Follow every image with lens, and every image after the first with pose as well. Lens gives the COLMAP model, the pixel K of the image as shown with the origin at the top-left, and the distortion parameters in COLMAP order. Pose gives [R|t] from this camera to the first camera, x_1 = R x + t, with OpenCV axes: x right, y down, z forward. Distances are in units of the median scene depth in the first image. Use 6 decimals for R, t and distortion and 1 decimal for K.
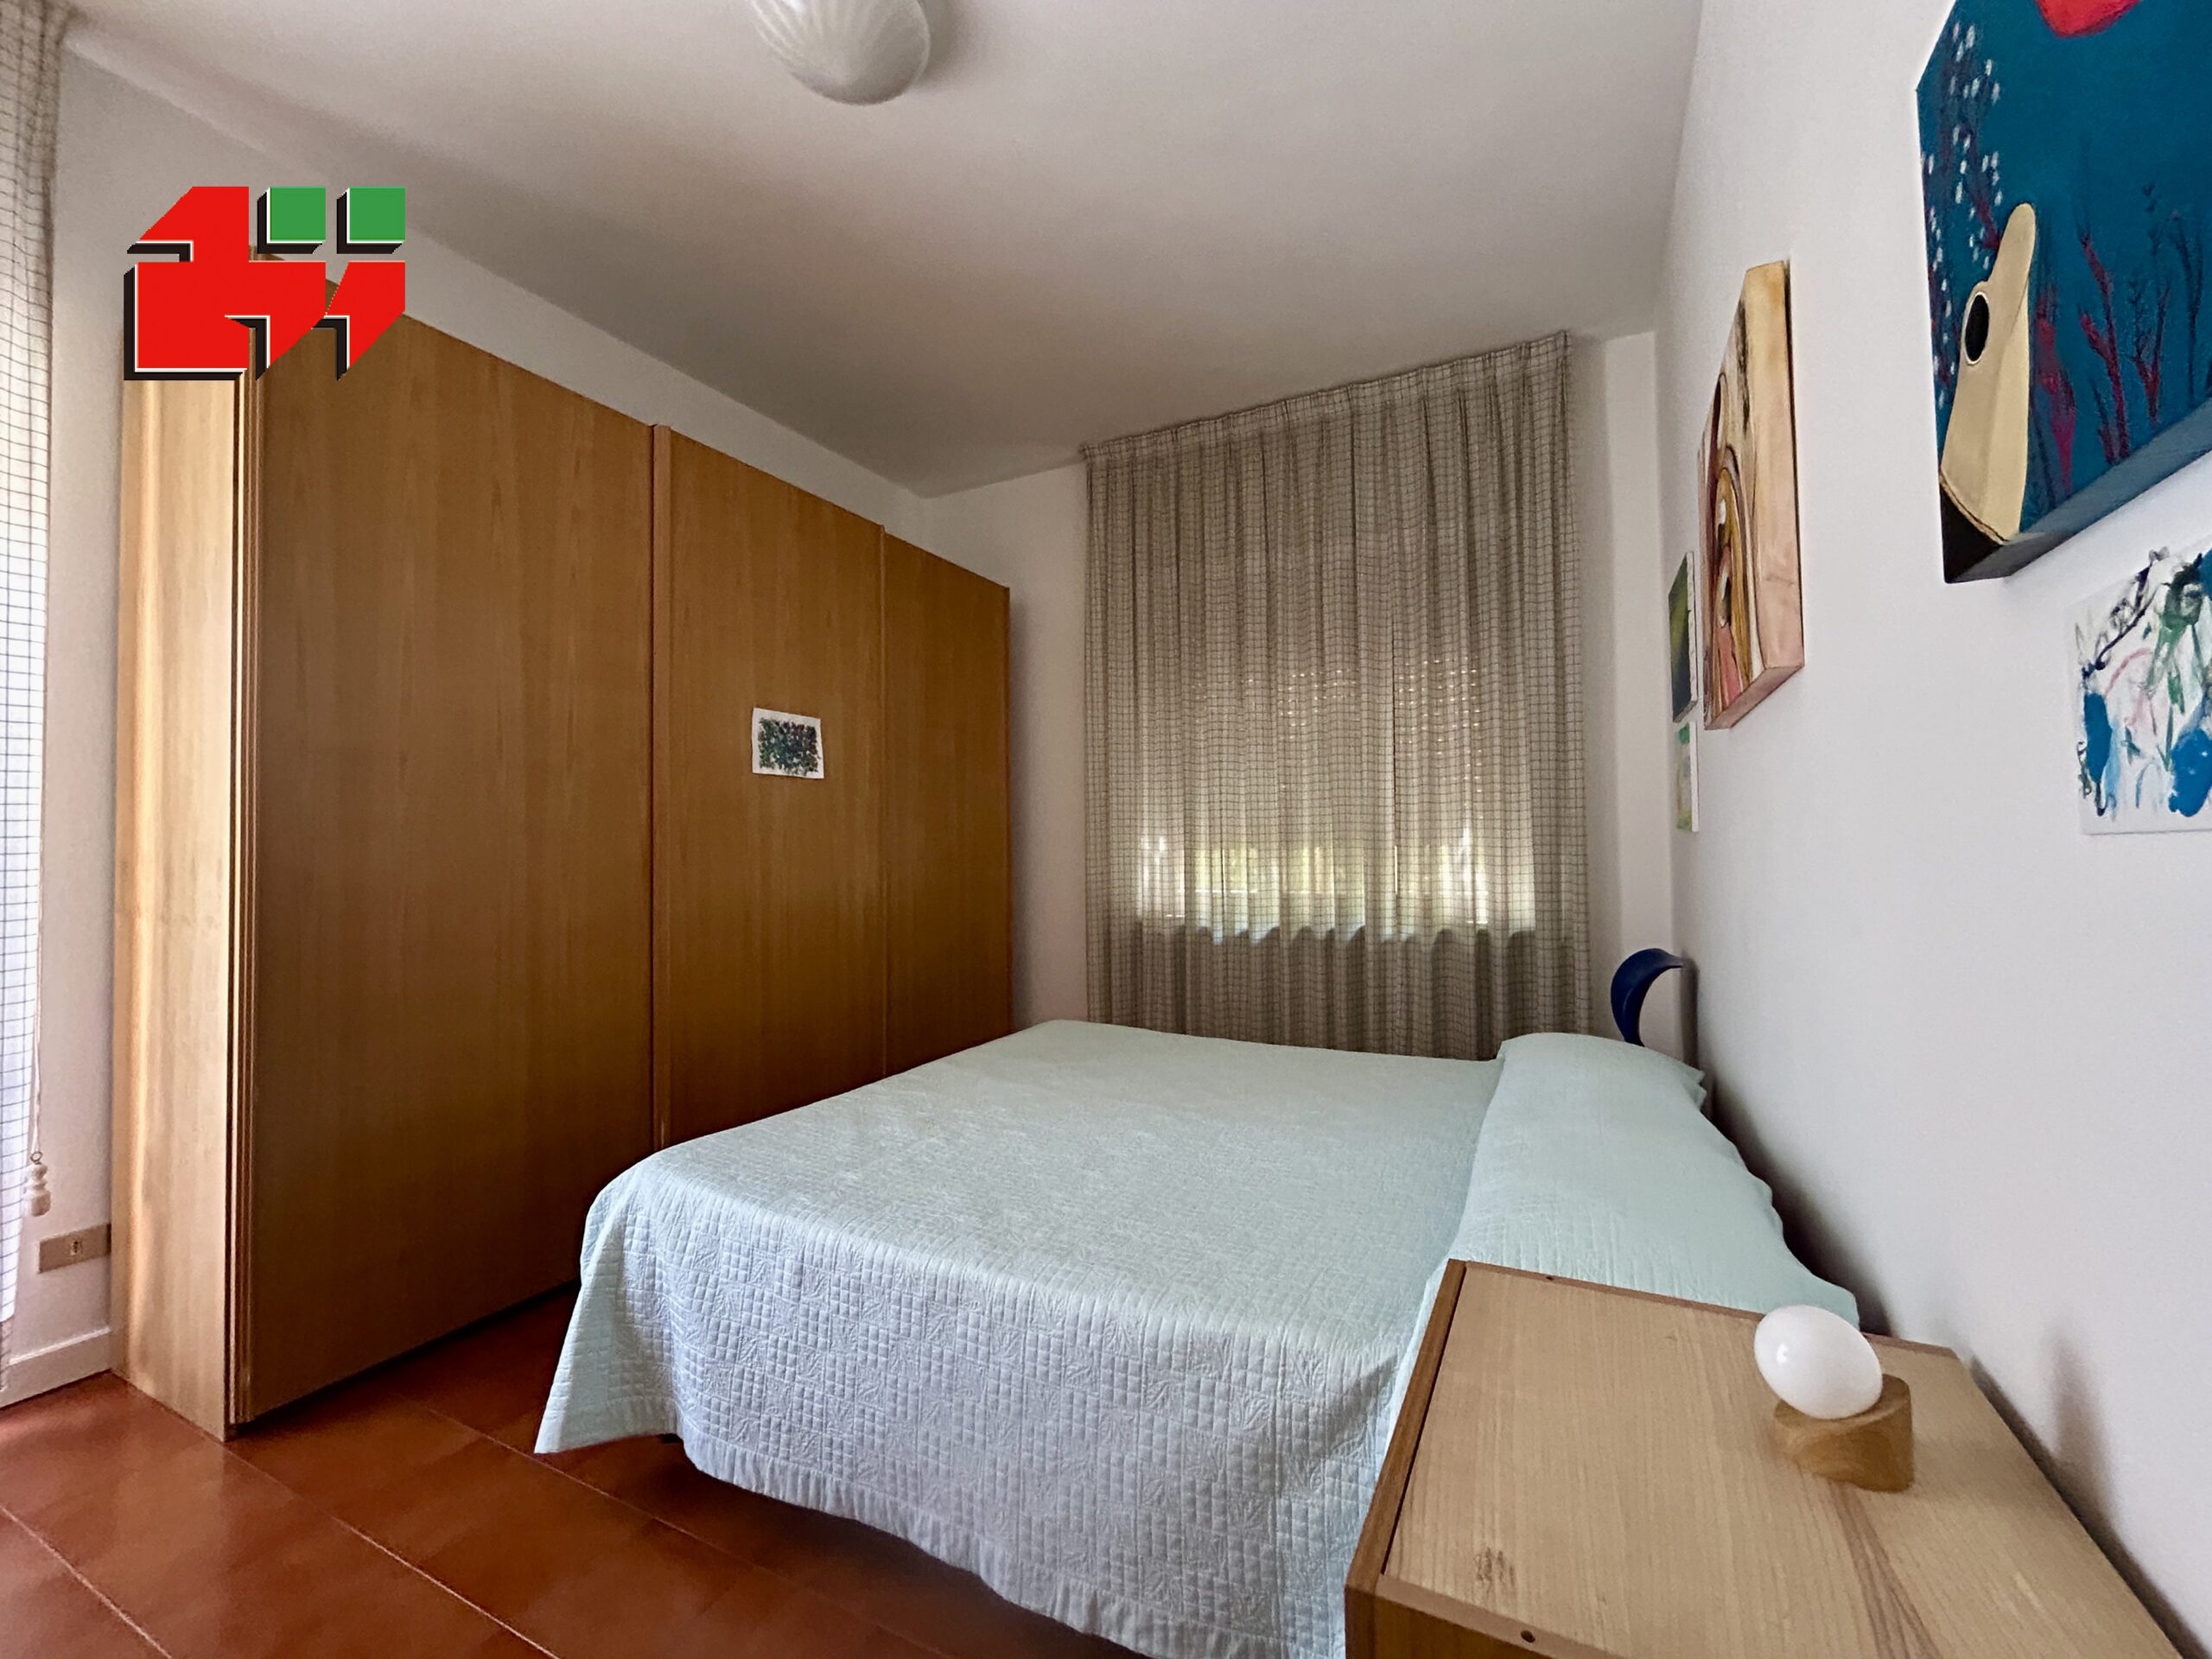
lens RADIAL K [[901.3, 0, 1102.8], [0, 901.3, 828.8], [0, 0, 1]] dist [-0.002598, 0.001831]
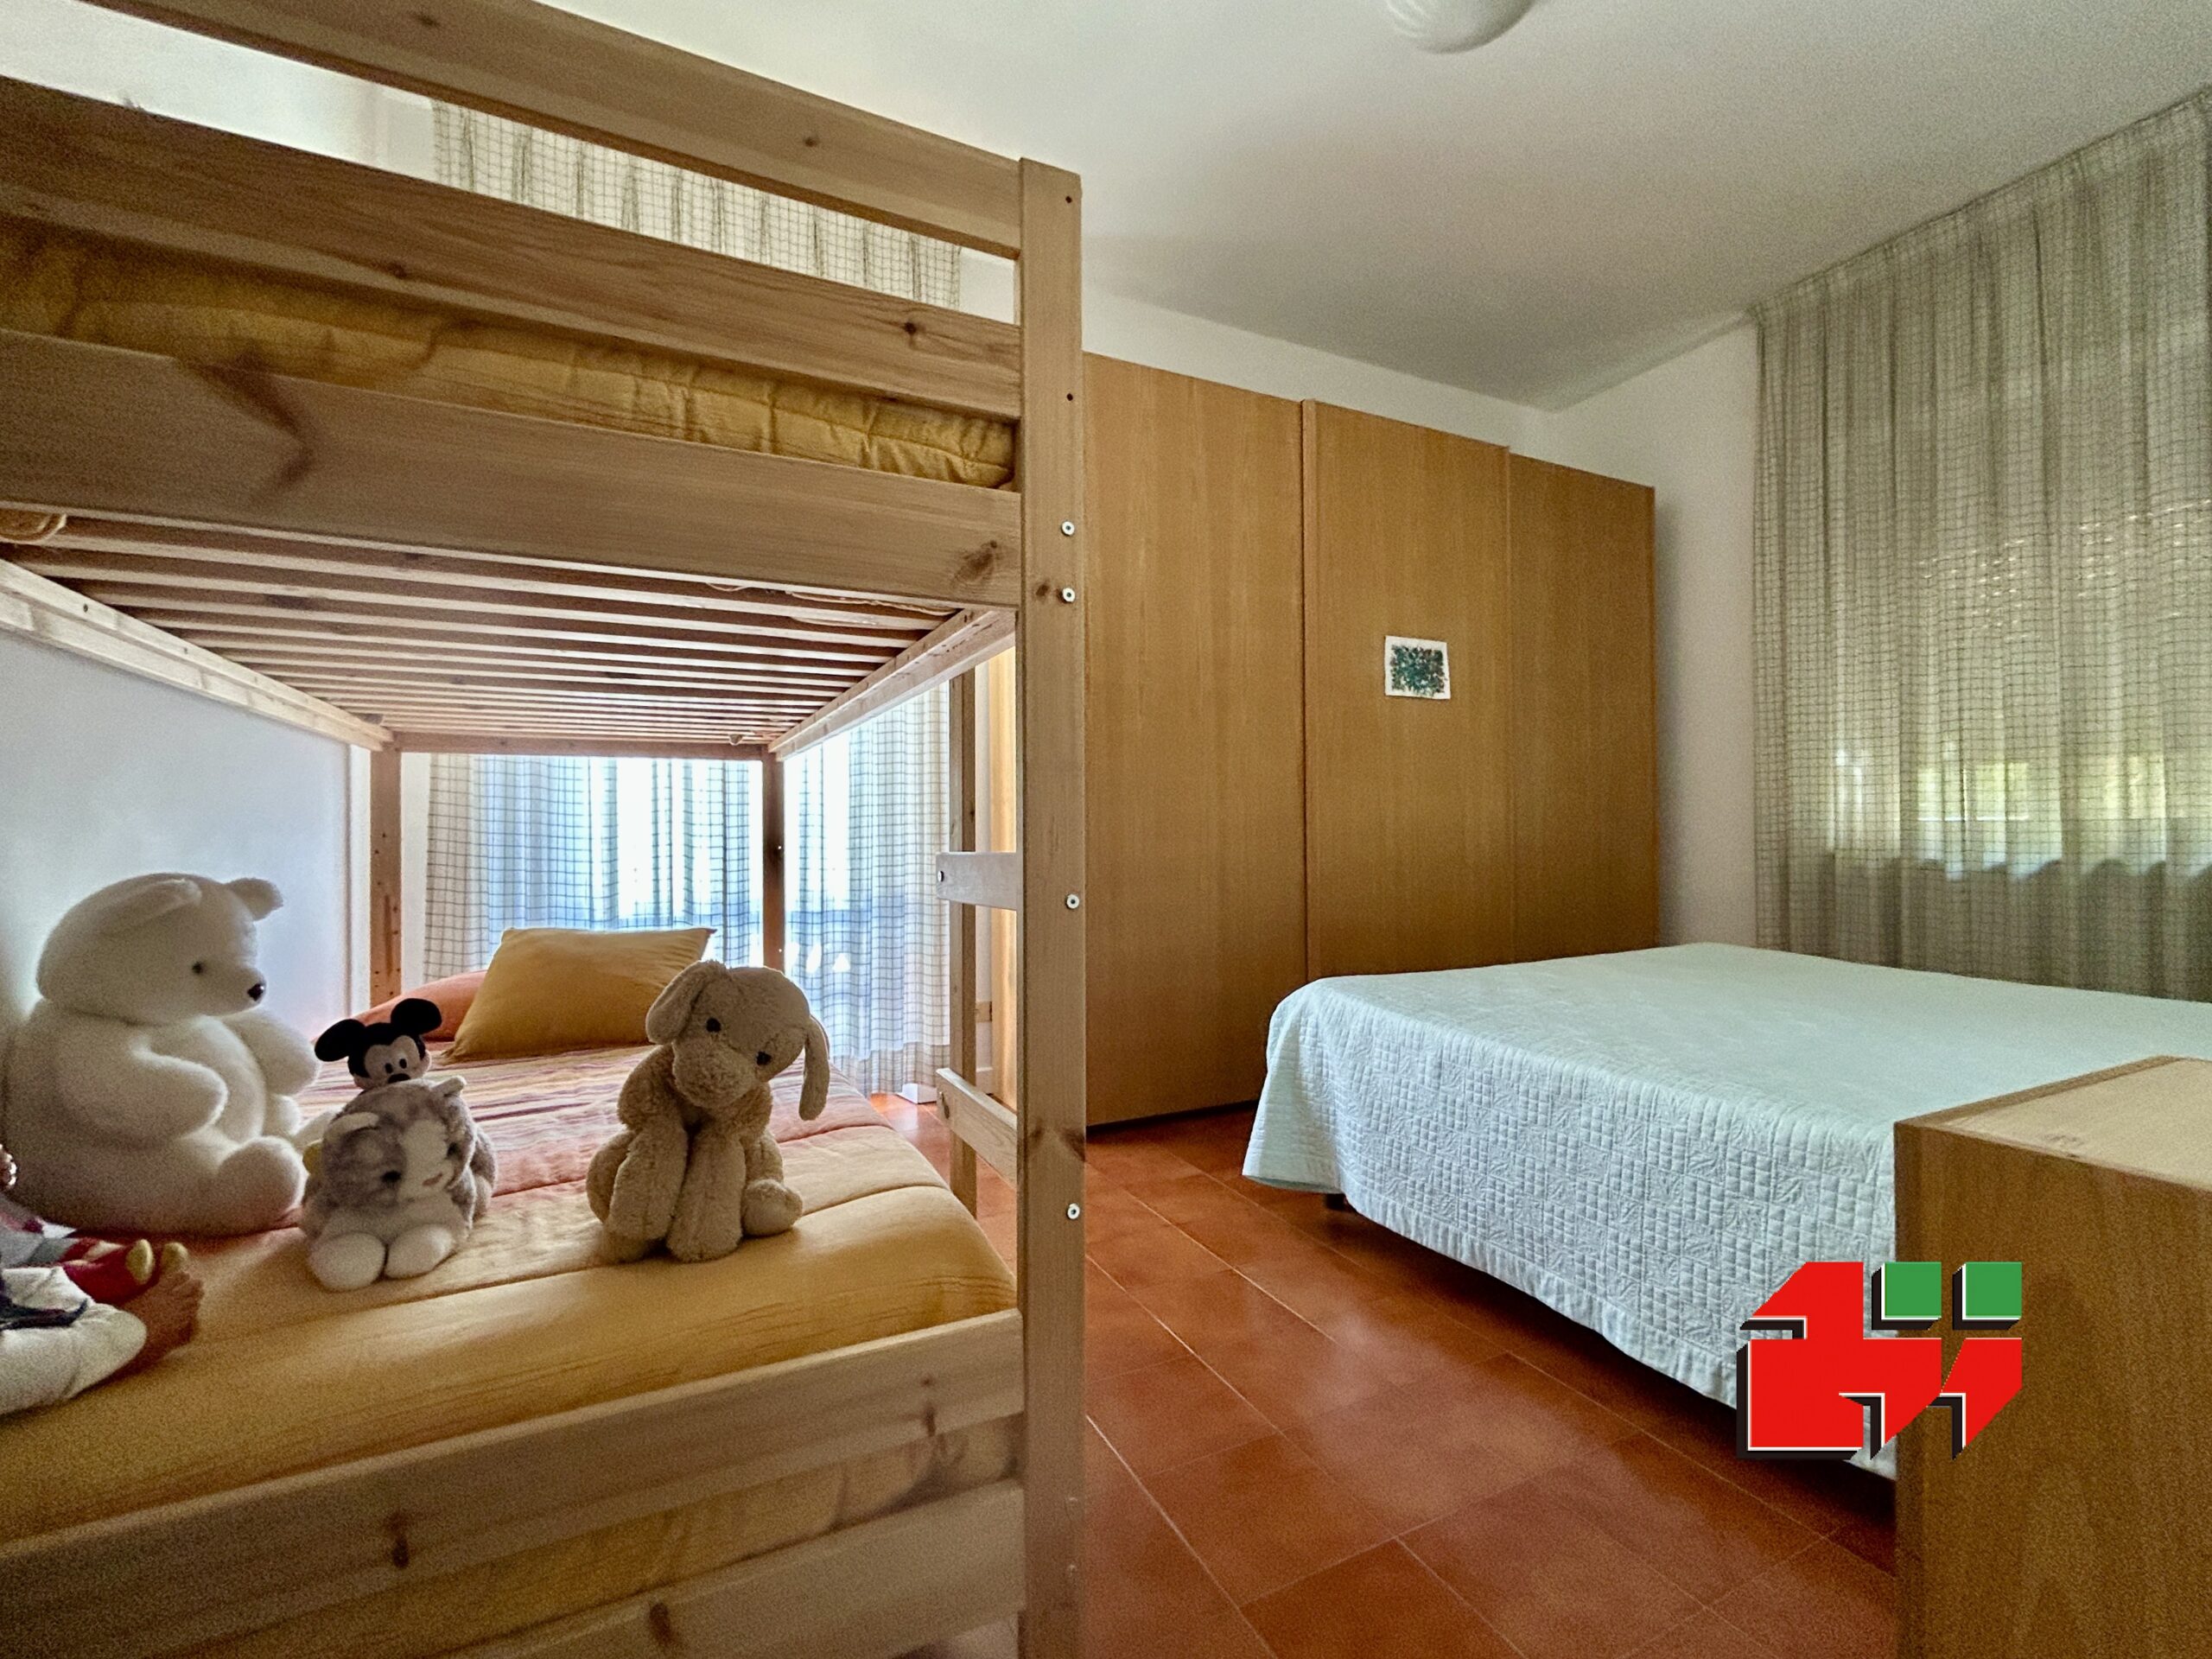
lens RADIAL K [[955.1, 0, 1107.9], [0, 955.1, 823.7], [0, 0, 1]] dist [-0.000963, 0.001390]
pose [[0.804781, 0.001804, -0.593569, 0.060518], [0.008462, 0.999859, 0.014511, 0.132633], [0.593511, -0.016701, 0.804652, -0.264535]]
